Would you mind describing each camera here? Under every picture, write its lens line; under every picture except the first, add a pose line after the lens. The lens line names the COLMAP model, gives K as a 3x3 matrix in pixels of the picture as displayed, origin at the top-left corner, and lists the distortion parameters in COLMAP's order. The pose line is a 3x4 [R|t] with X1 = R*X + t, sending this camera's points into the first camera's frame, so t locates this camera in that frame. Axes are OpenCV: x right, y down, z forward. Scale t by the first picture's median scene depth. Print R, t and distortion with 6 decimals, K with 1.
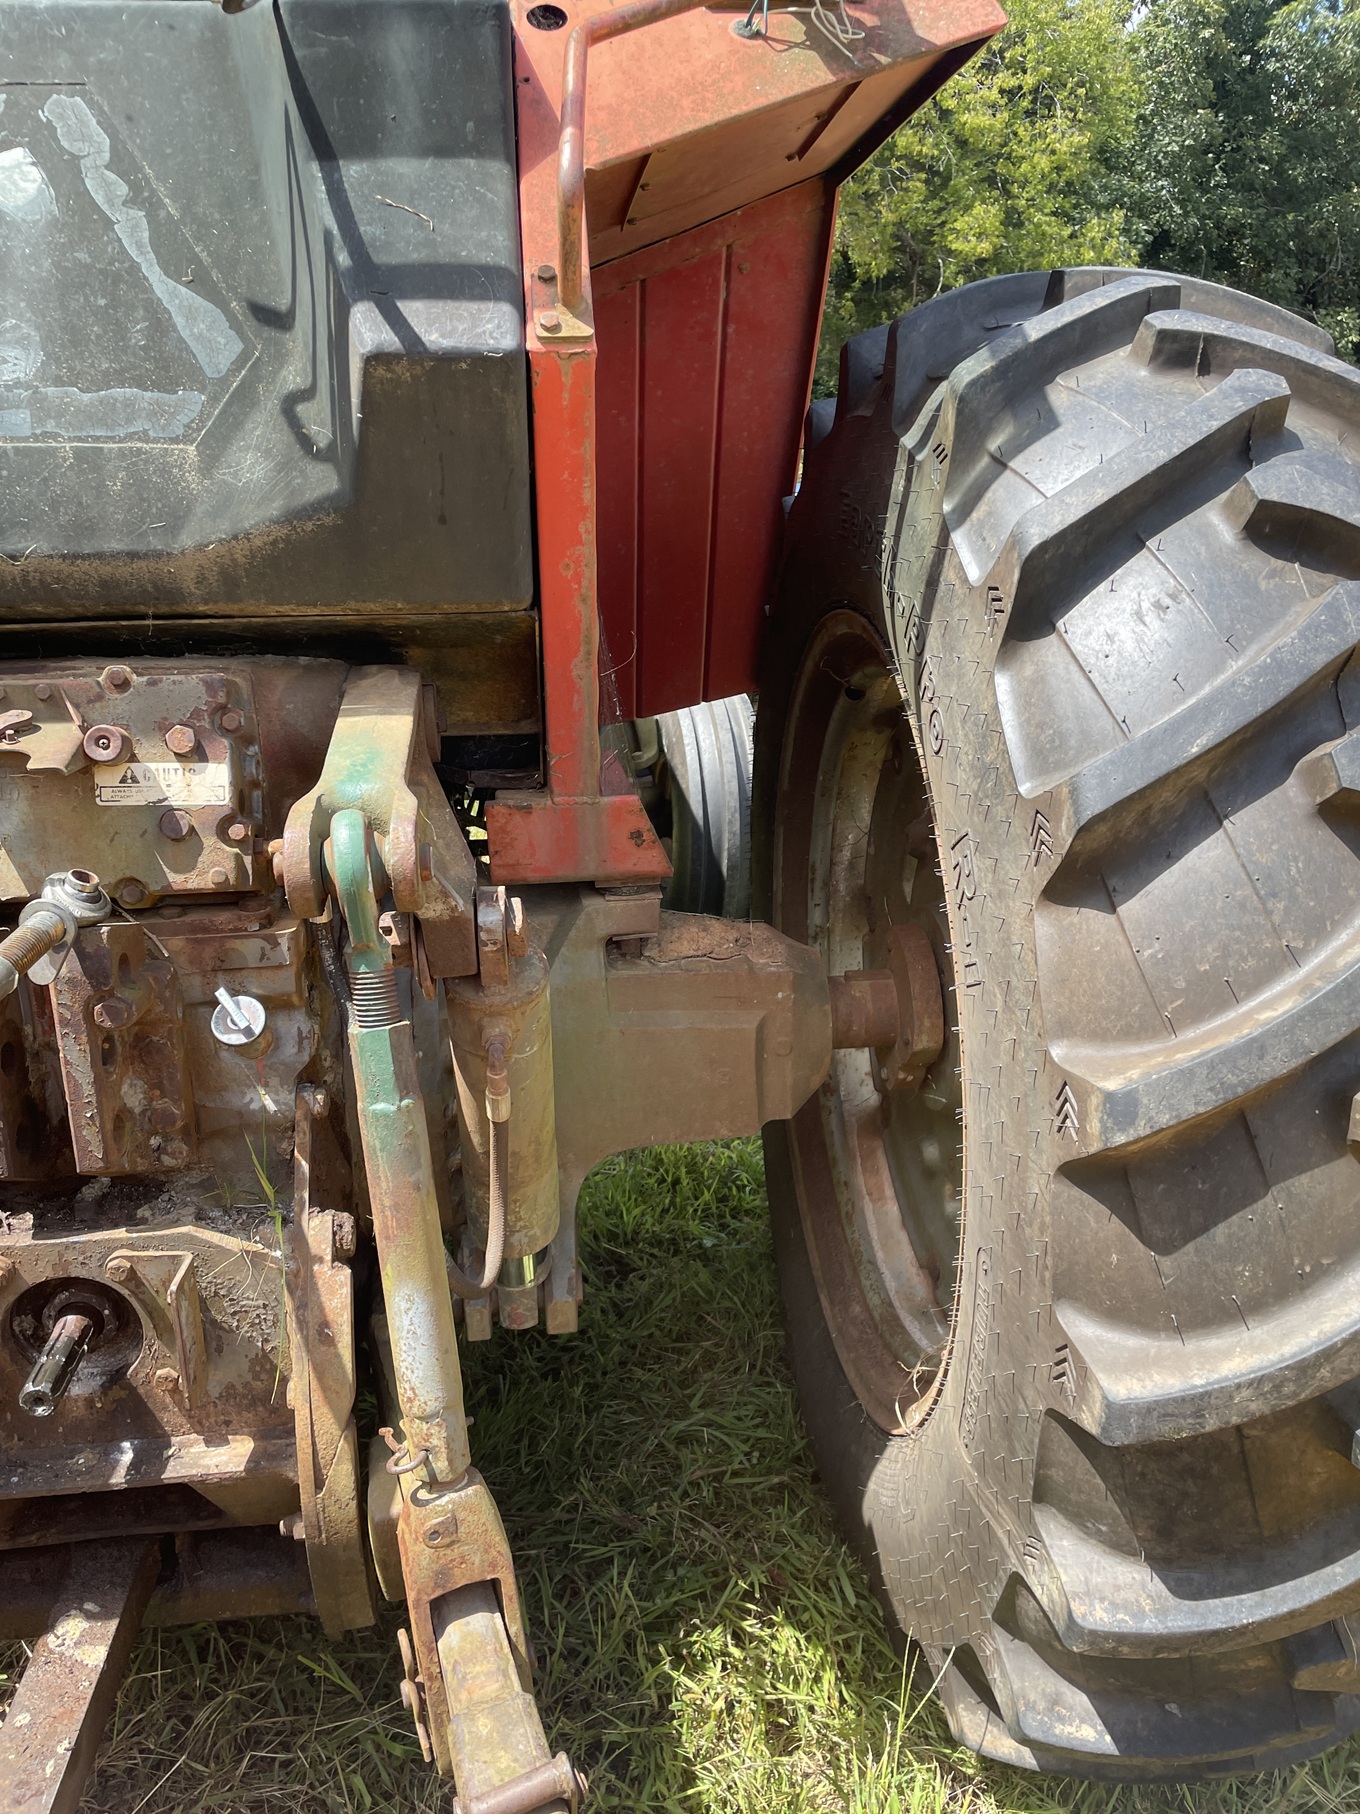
lens RADIAL K [[1386.3, 0, 680.0], [0, 1386.3, 907.0], [0, 0, 1]] dist [0.100145, -0.125345]
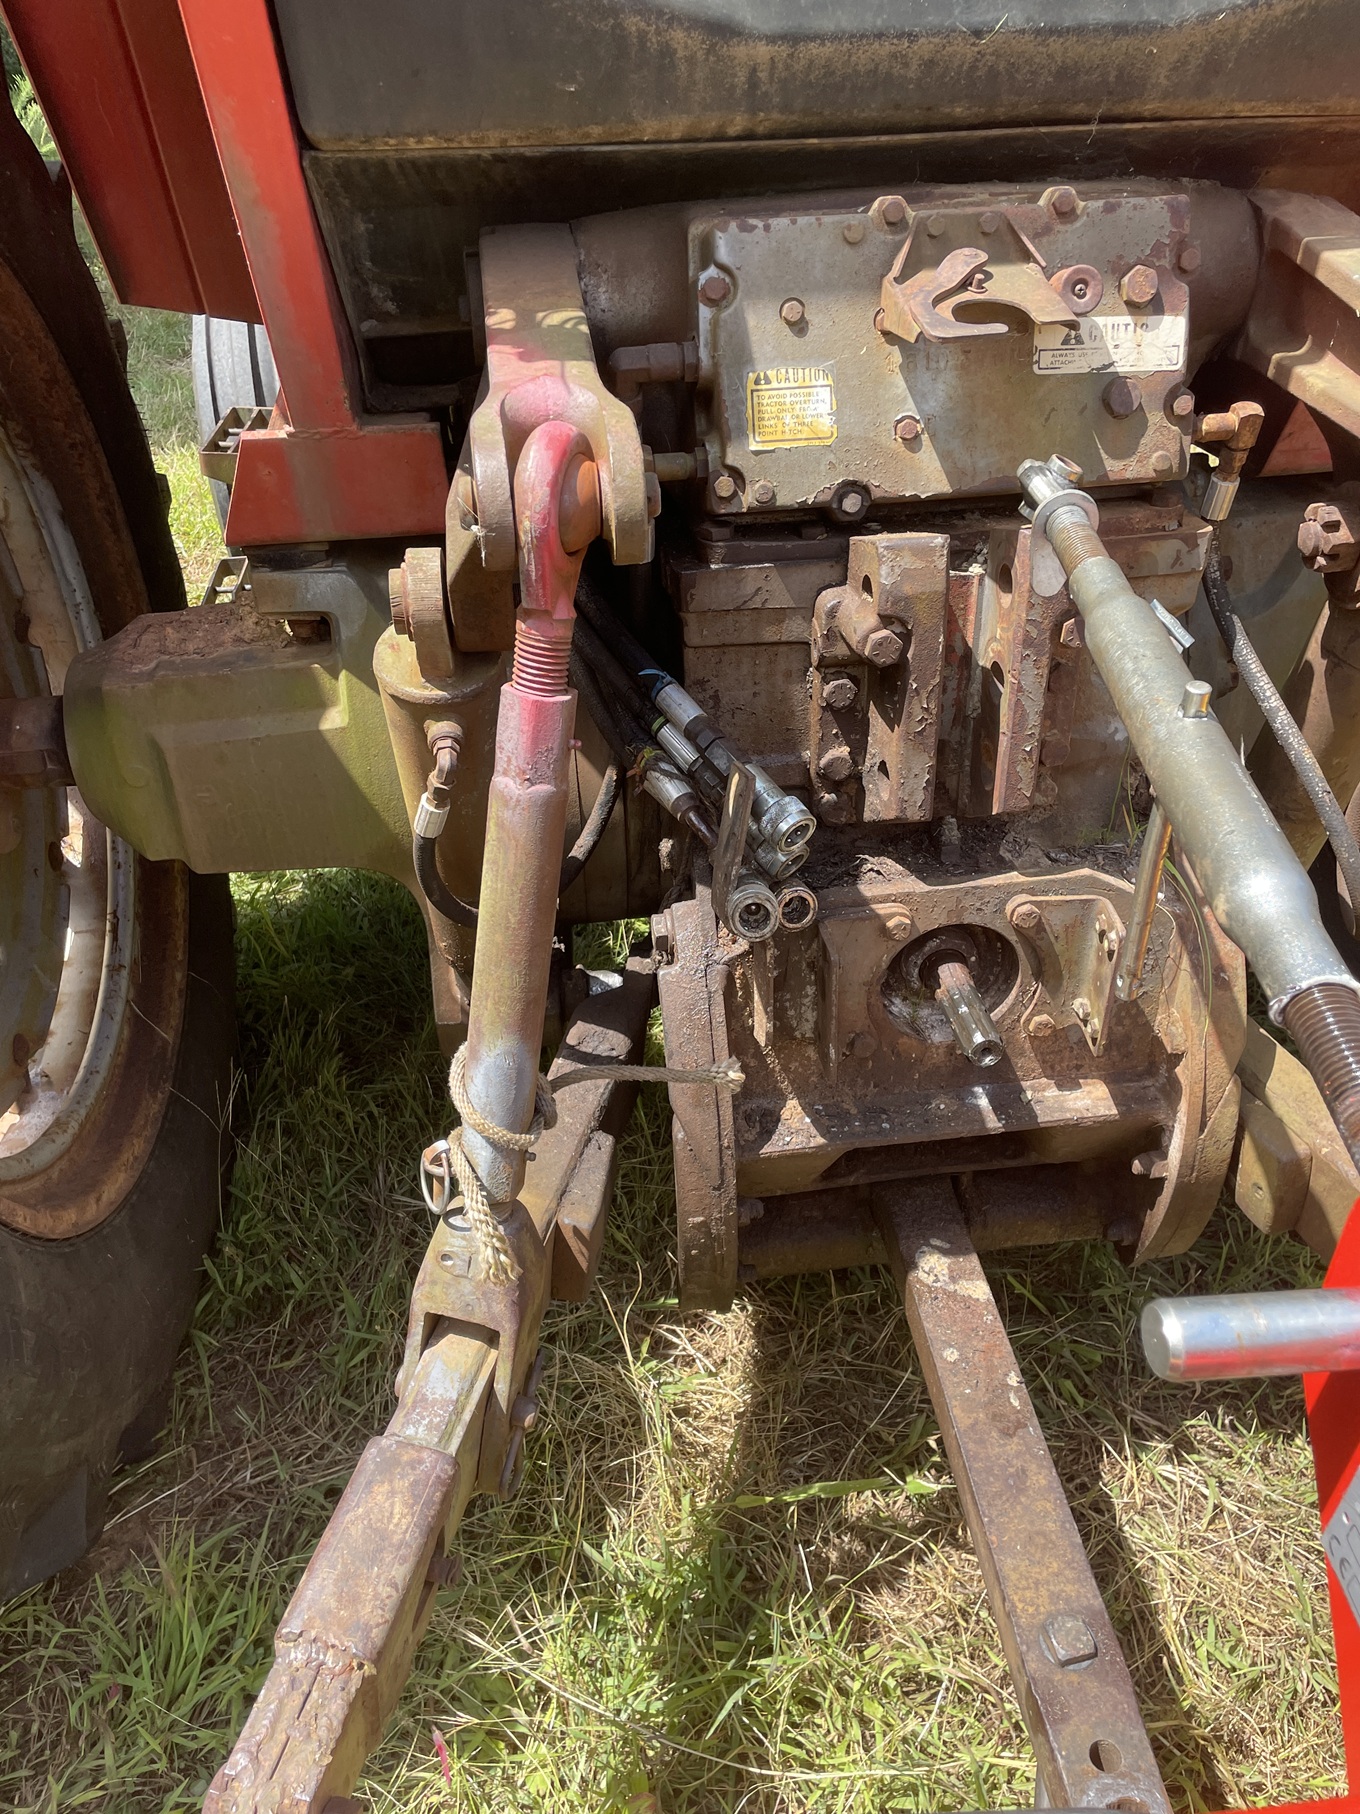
lens RADIAL K [[1397.9, 0, 711.6], [0, 1397.9, 908.2], [0, 0, 1]] dist [0.087047, -0.121885]
pose [[0.999594, -0.023187, 0.016542, -0.625189], [0.018108, 0.965627, 0.259301, 0.011384], [-0.021986, -0.258896, 0.965655, 0.121650]]
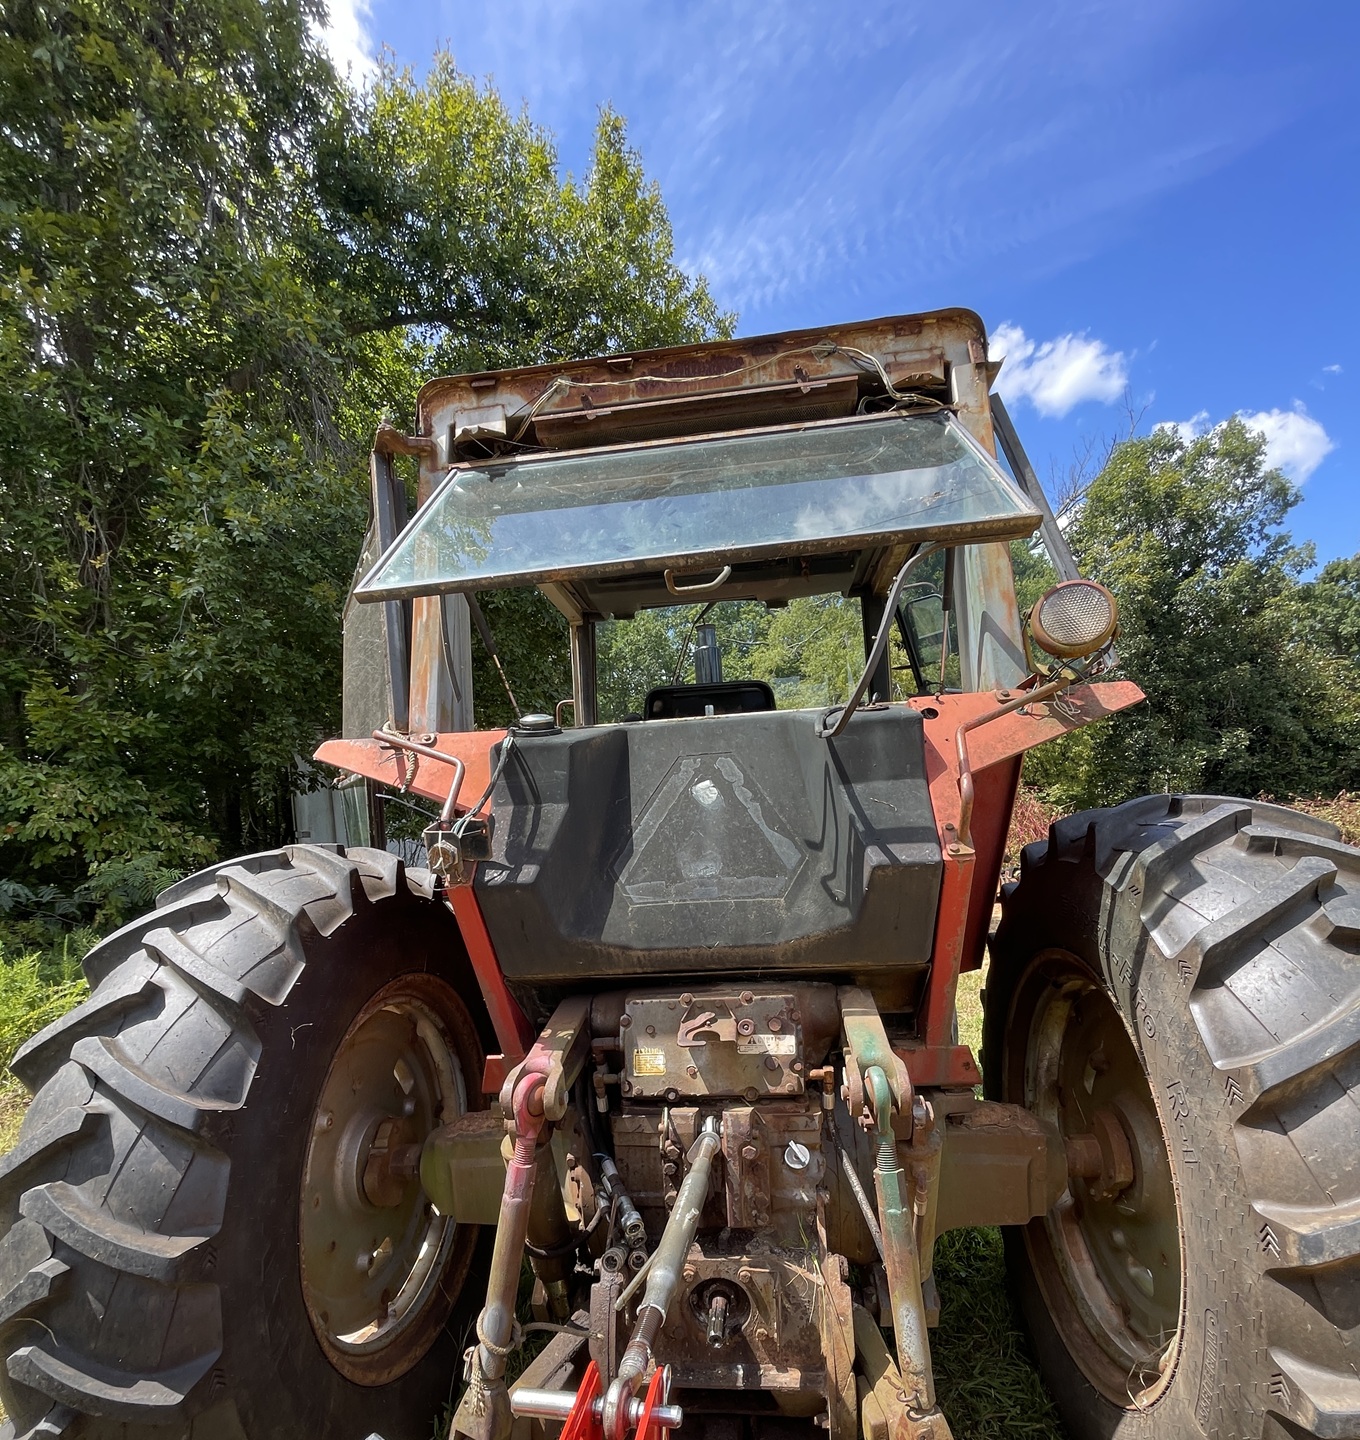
lens RADIAL K [[739.9, 0, 685.3], [0, 739.9, 900.7], [0, 0, 1]] dist [0.002774, 0.001803]
pose [[0.975257, -0.020432, -0.220127, -0.230357], [-0.023952, 0.980092, -0.197091, -0.077199], [0.219772, 0.197487, 0.955353, -0.204643]]
